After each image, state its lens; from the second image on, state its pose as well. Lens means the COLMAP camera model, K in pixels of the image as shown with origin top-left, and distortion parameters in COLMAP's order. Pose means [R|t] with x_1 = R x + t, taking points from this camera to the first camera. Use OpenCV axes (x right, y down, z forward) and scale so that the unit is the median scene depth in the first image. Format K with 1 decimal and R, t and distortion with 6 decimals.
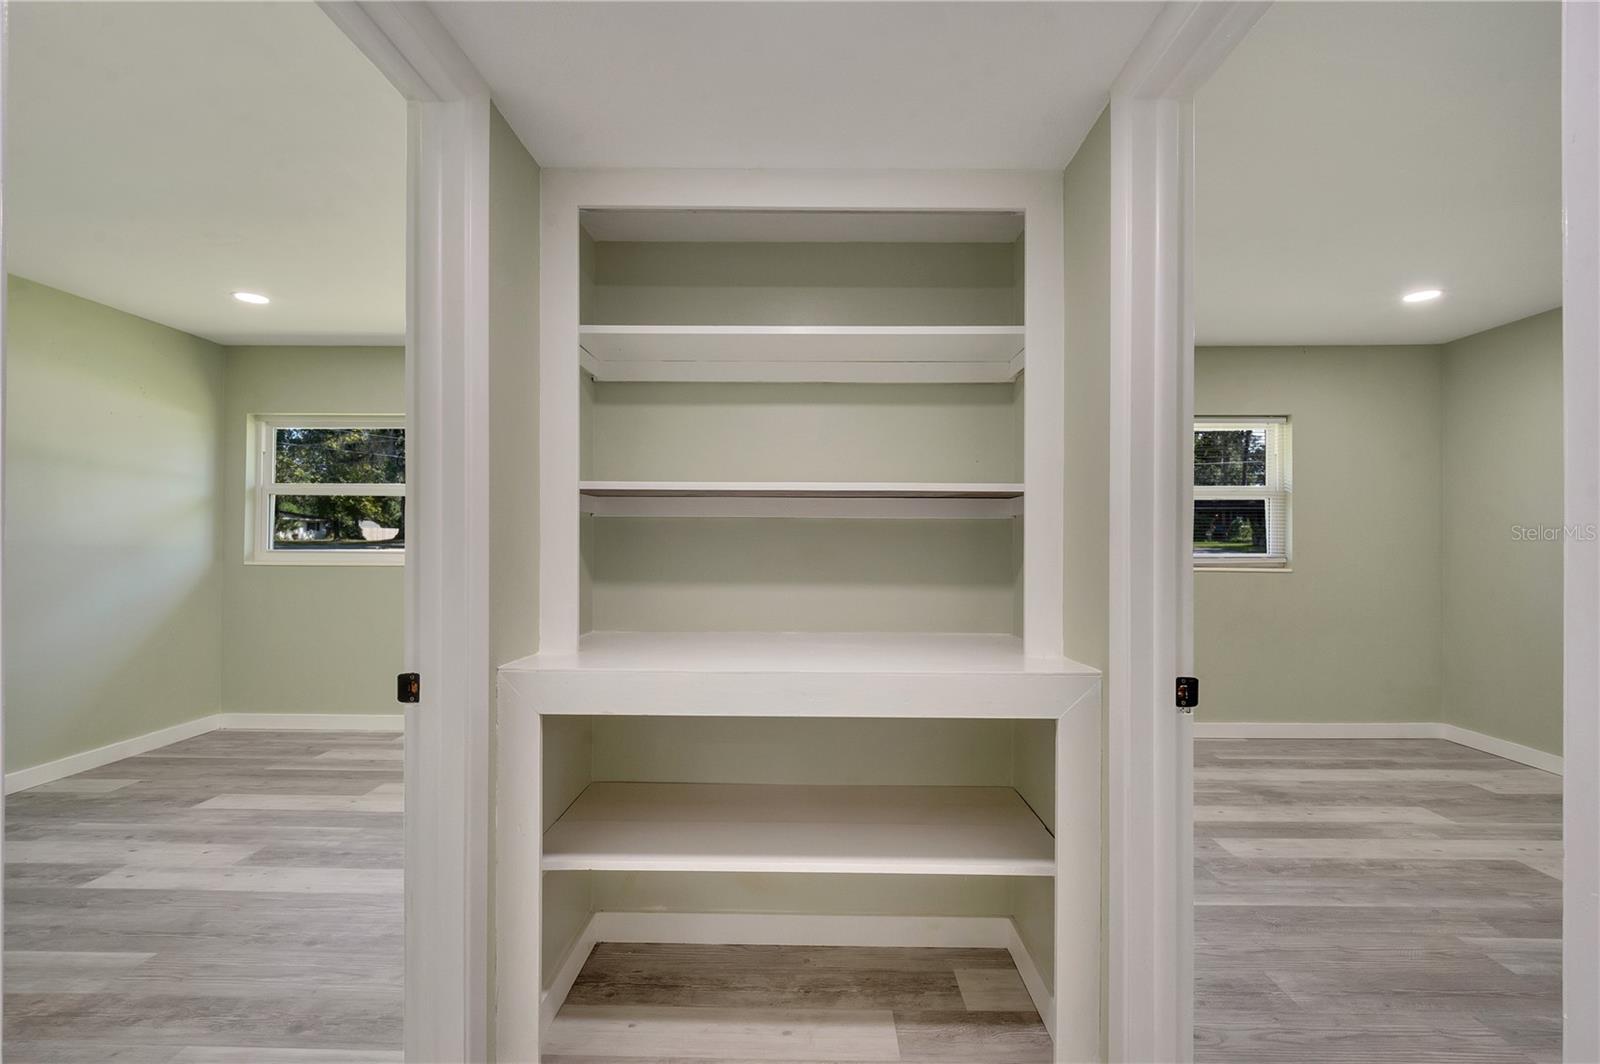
lens RADIAL K [[710.8, 0, 800.0], [0, 710.8, 532.0], [0, 0, 1]] dist [0.000209, -0.000942]
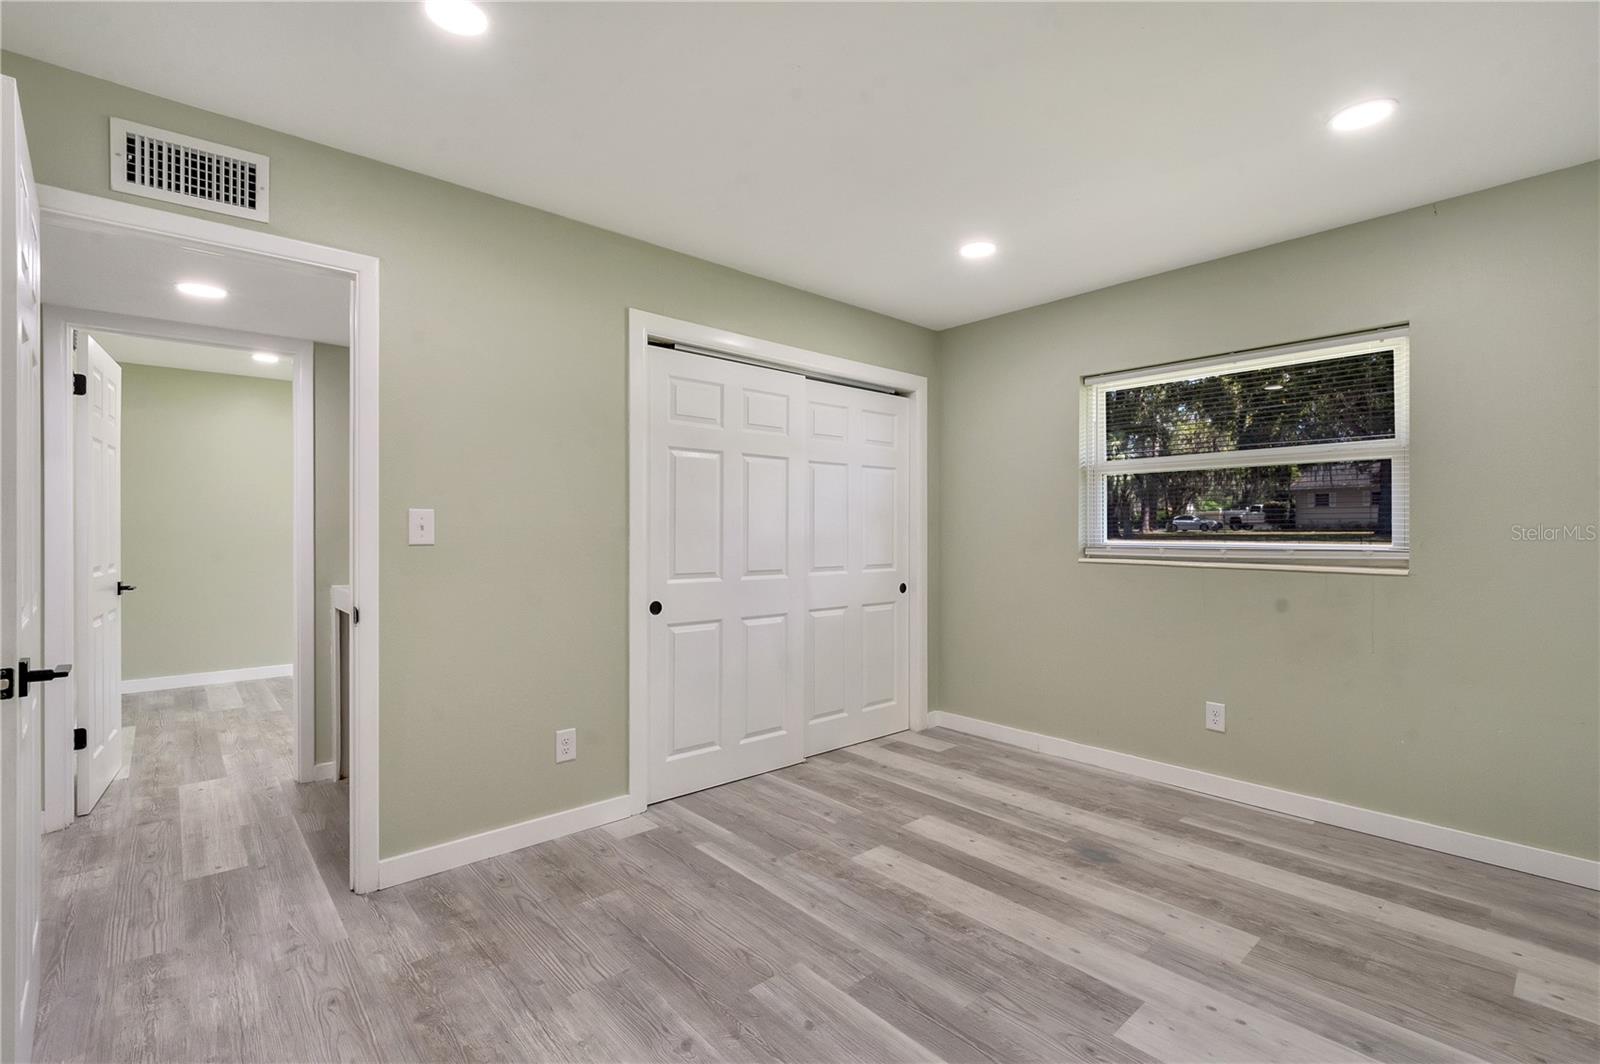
lens RADIAL K [[710.8, 0, 800.0], [0, 710.8, 532.0], [0, 0, 1]] dist [0.000209, -0.000942]
pose [[0.670586, -0.007070, -0.741798, 1.077492], [0.014736, 0.999884, 0.003792, 0.013932], [0.741686, -0.013474, 0.670612, 0.270403]]
